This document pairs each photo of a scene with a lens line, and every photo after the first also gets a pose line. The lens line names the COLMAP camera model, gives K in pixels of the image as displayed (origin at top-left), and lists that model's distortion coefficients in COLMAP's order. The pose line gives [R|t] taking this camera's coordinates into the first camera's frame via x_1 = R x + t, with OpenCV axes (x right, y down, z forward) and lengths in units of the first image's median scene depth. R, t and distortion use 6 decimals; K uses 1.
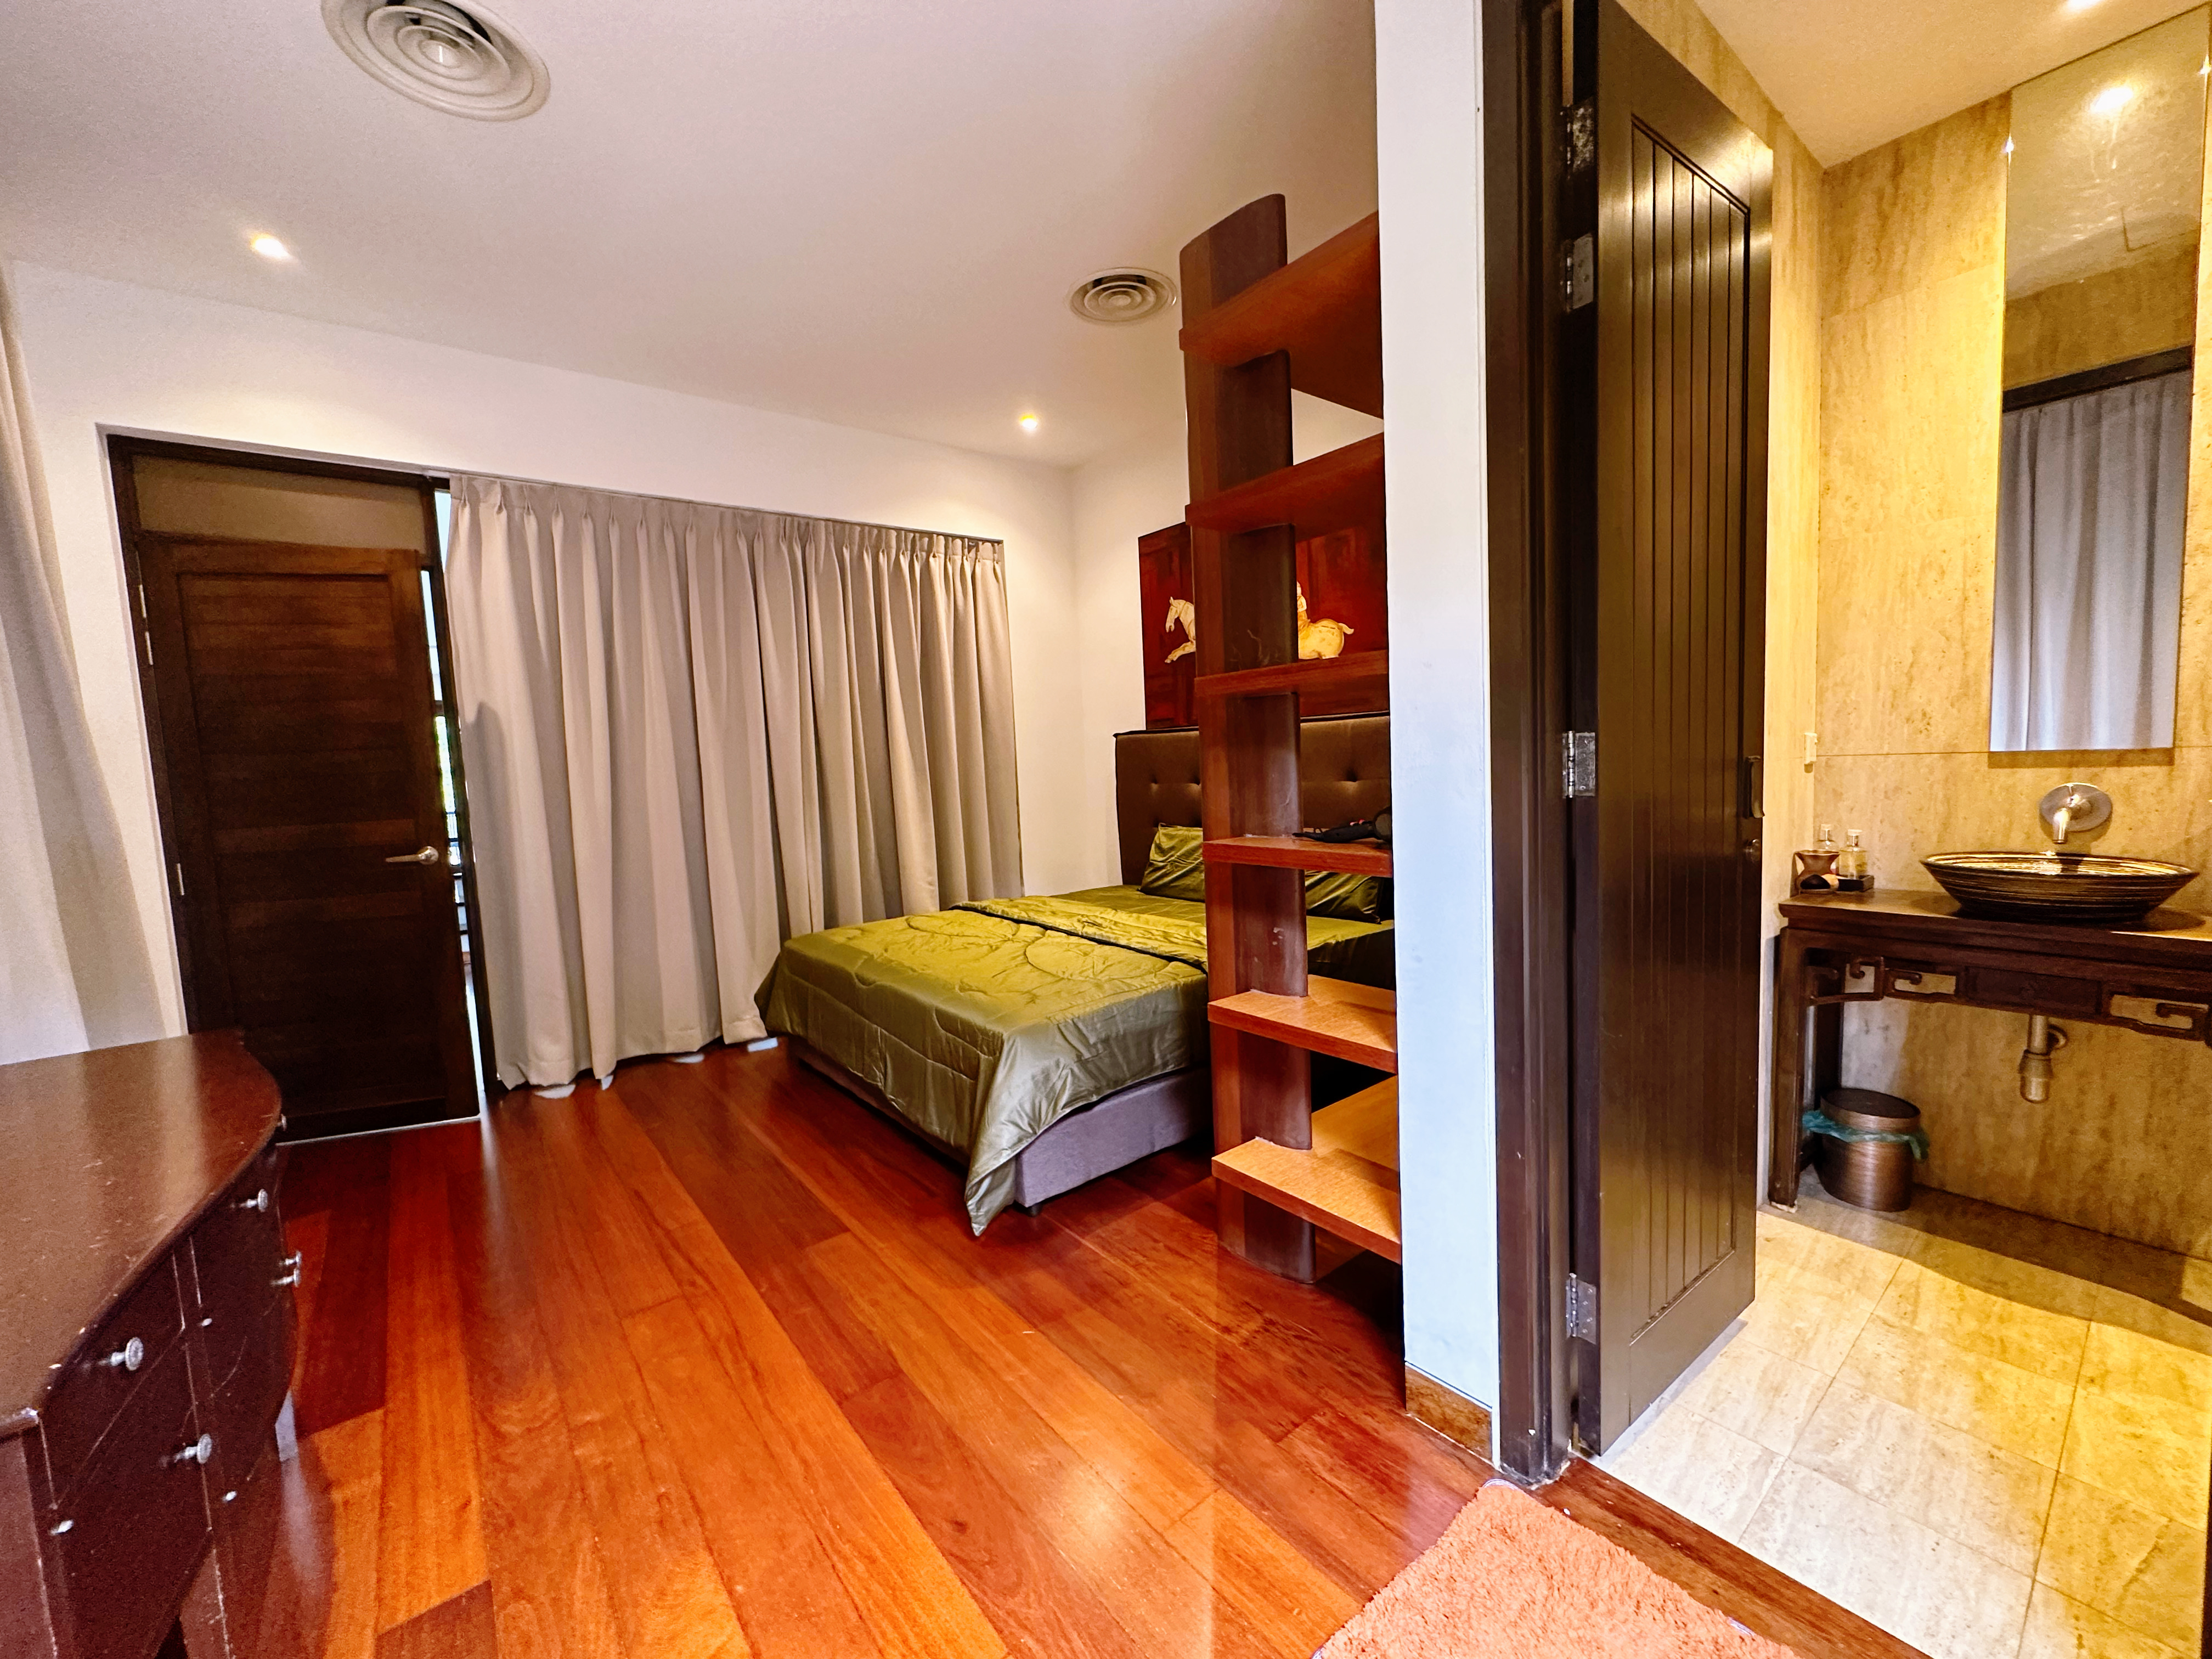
lens RADIAL K [[883.7, 0, 1102.0], [0, 883.7, 823.5], [0, 0, 1]] dist [-0.004968, 0.001516]
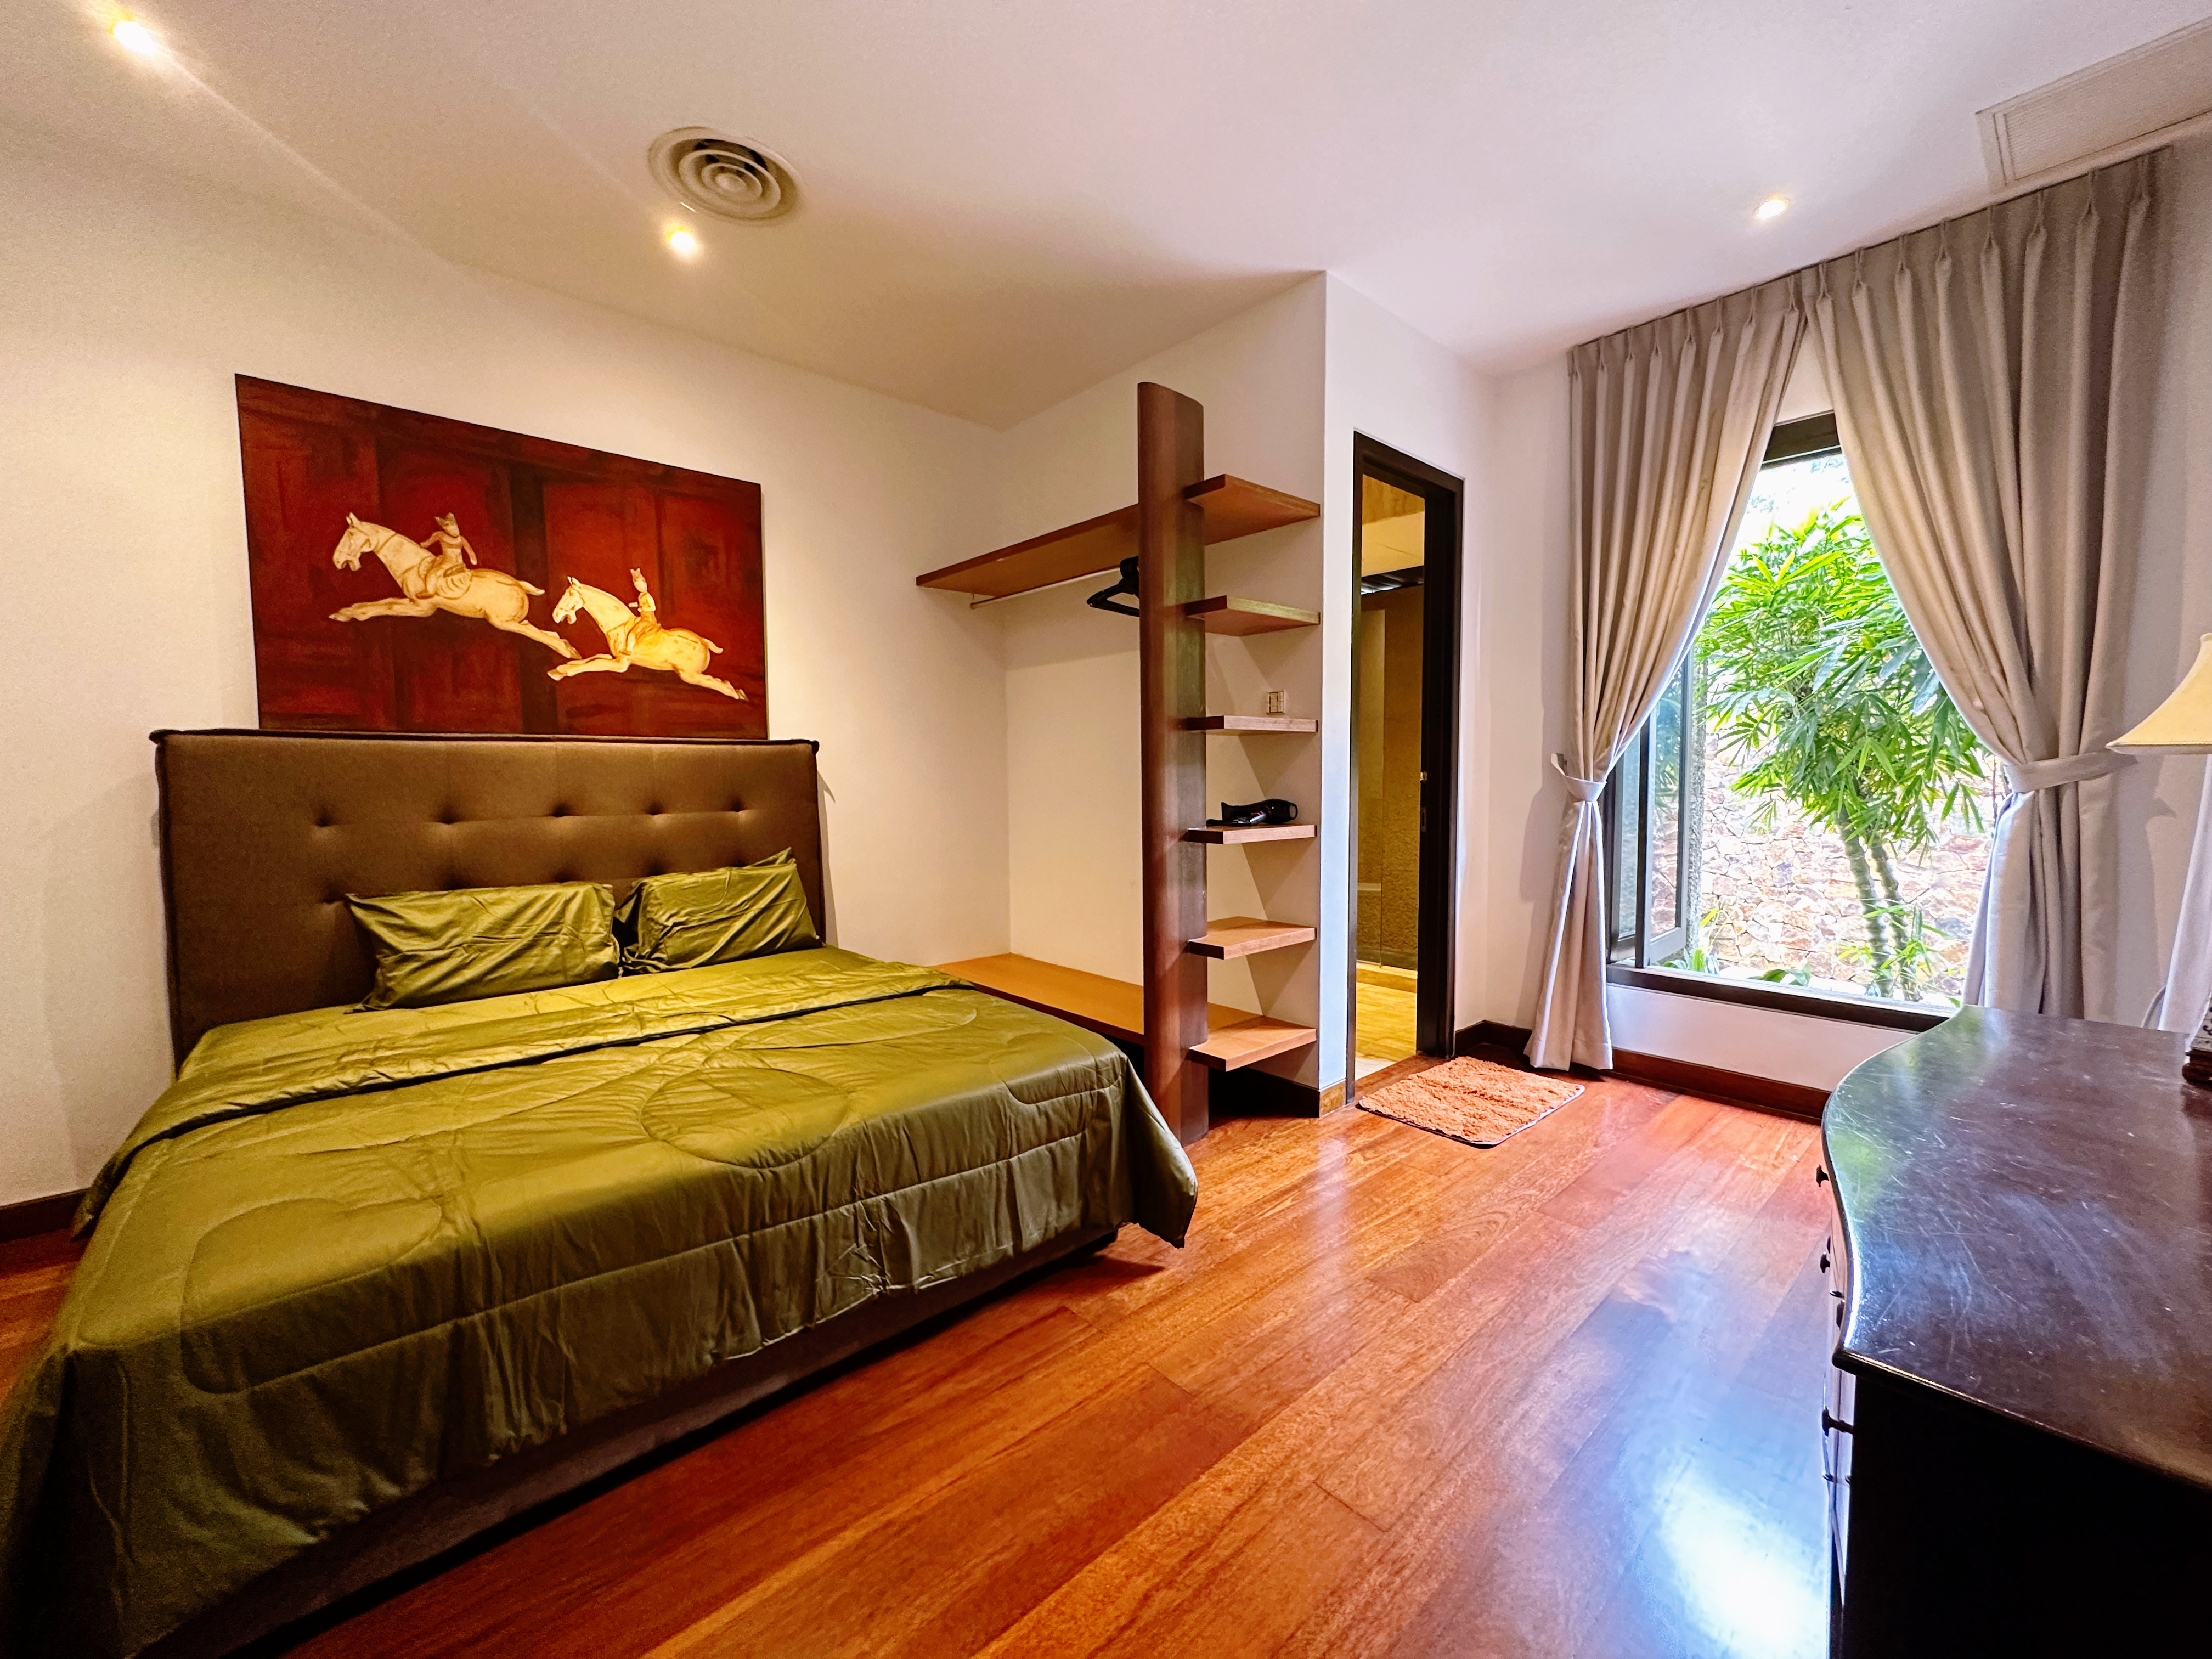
lens RADIAL K [[883.7, 0, 1105.0], [0, 883.7, 833.0], [0, 0, 1]] dist [-0.004968, 0.001516]
pose [[-0.055082, -0.019995, 0.998282, -0.562090], [0.086372, 0.995956, 0.024714, -0.012226], [-0.994739, 0.087585, -0.053132, 0.555852]]
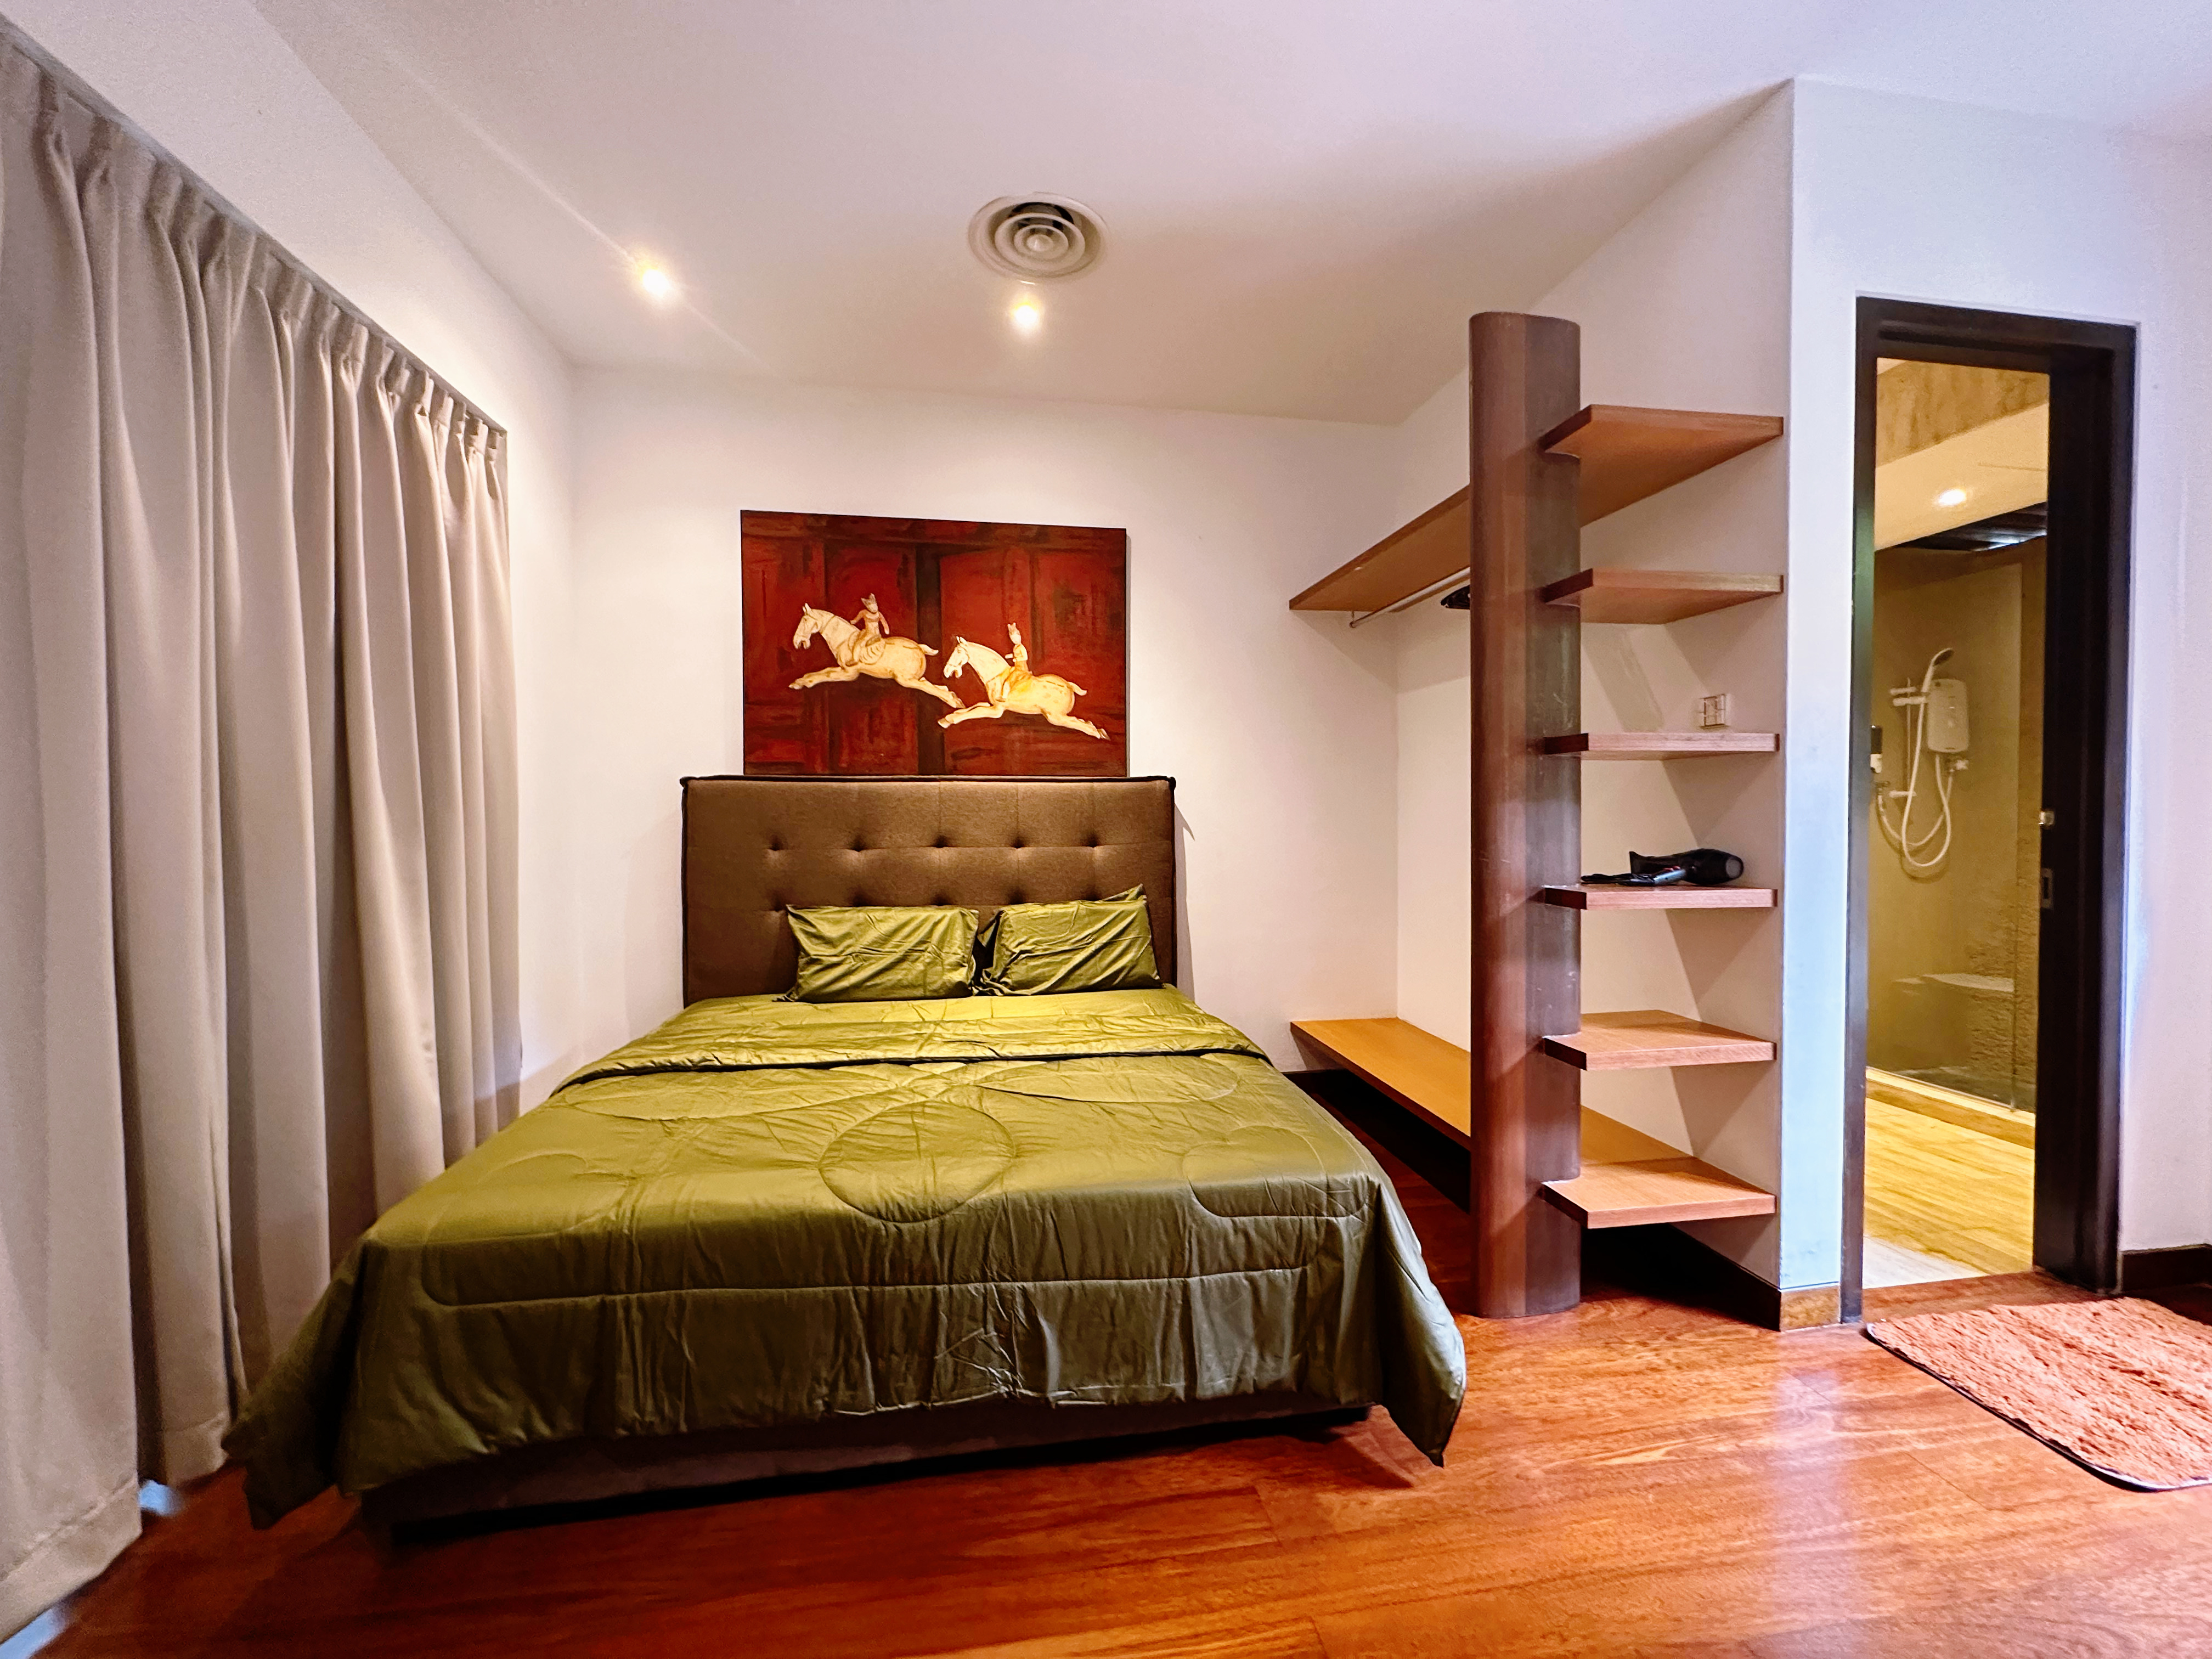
lens RADIAL K [[883.7, 0, 1104.8], [0, 883.7, 831.2], [0, 0, 1]] dist [-0.004968, 0.001516]
pose [[0.491569, 0.026883, 0.870423, -0.458909], [0.047030, 0.997245, -0.057360, -0.007438], [-0.869568, 0.069132, 0.488951, 0.432114]]
